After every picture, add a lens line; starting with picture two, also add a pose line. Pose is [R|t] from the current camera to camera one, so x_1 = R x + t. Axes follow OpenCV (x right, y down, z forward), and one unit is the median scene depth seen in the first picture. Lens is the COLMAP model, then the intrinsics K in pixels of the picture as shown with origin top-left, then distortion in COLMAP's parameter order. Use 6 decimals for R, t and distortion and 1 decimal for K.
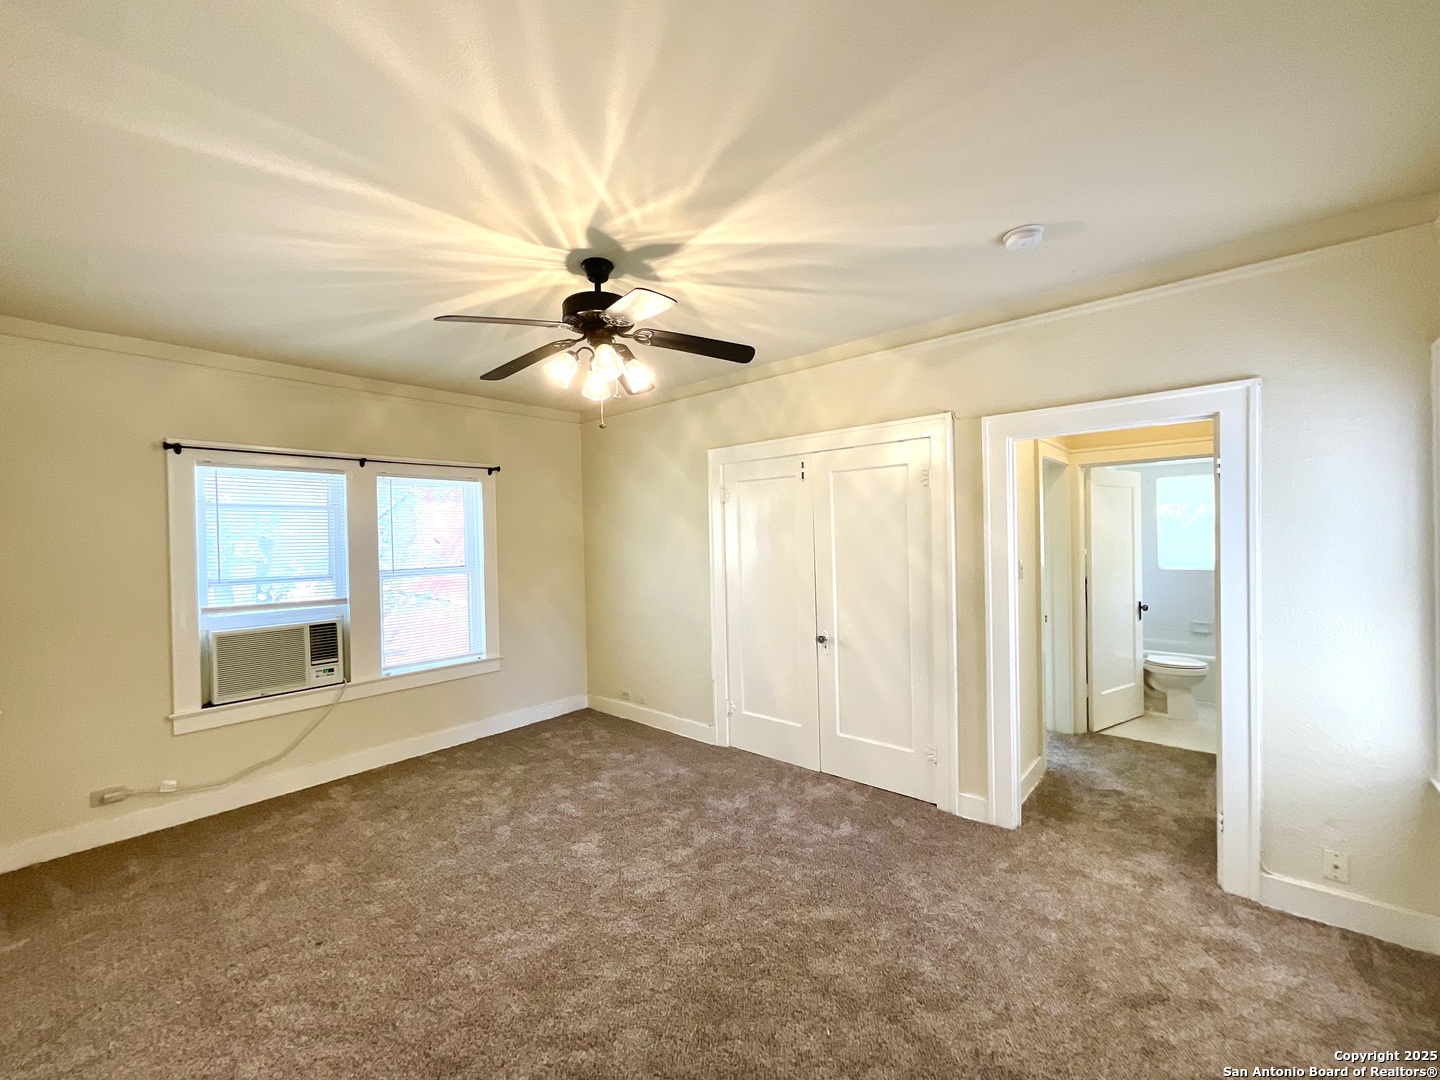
lens RADIAL K [[583.7, 0, 718.2], [0, 583.7, 539.7], [0, 0, 1]] dist [-0.000455, 0.000928]
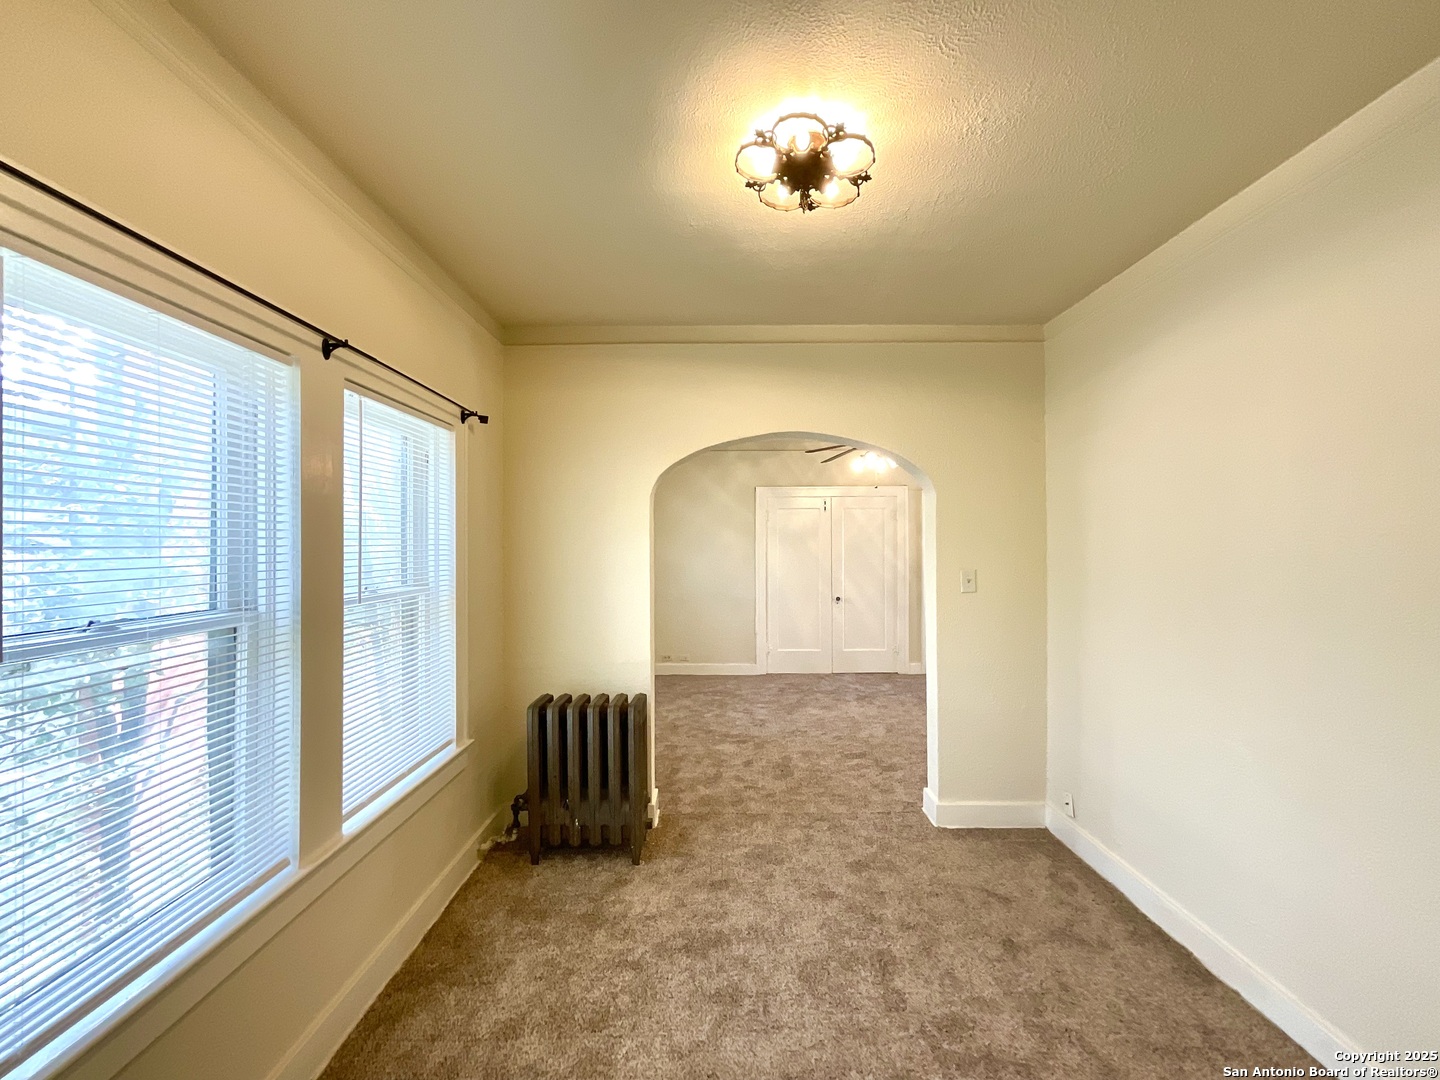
lens RADIAL K [[583.7, 0, 718.2], [0, 583.7, 539.7], [0, 0, 1]] dist [-0.000455, 0.000928]
pose [[0.758649, 0.021270, 0.651152, -1.330773], [-0.007910, 0.999694, -0.023440, 0.031318], [-0.651451, 0.012632, 0.758585, -0.151532]]
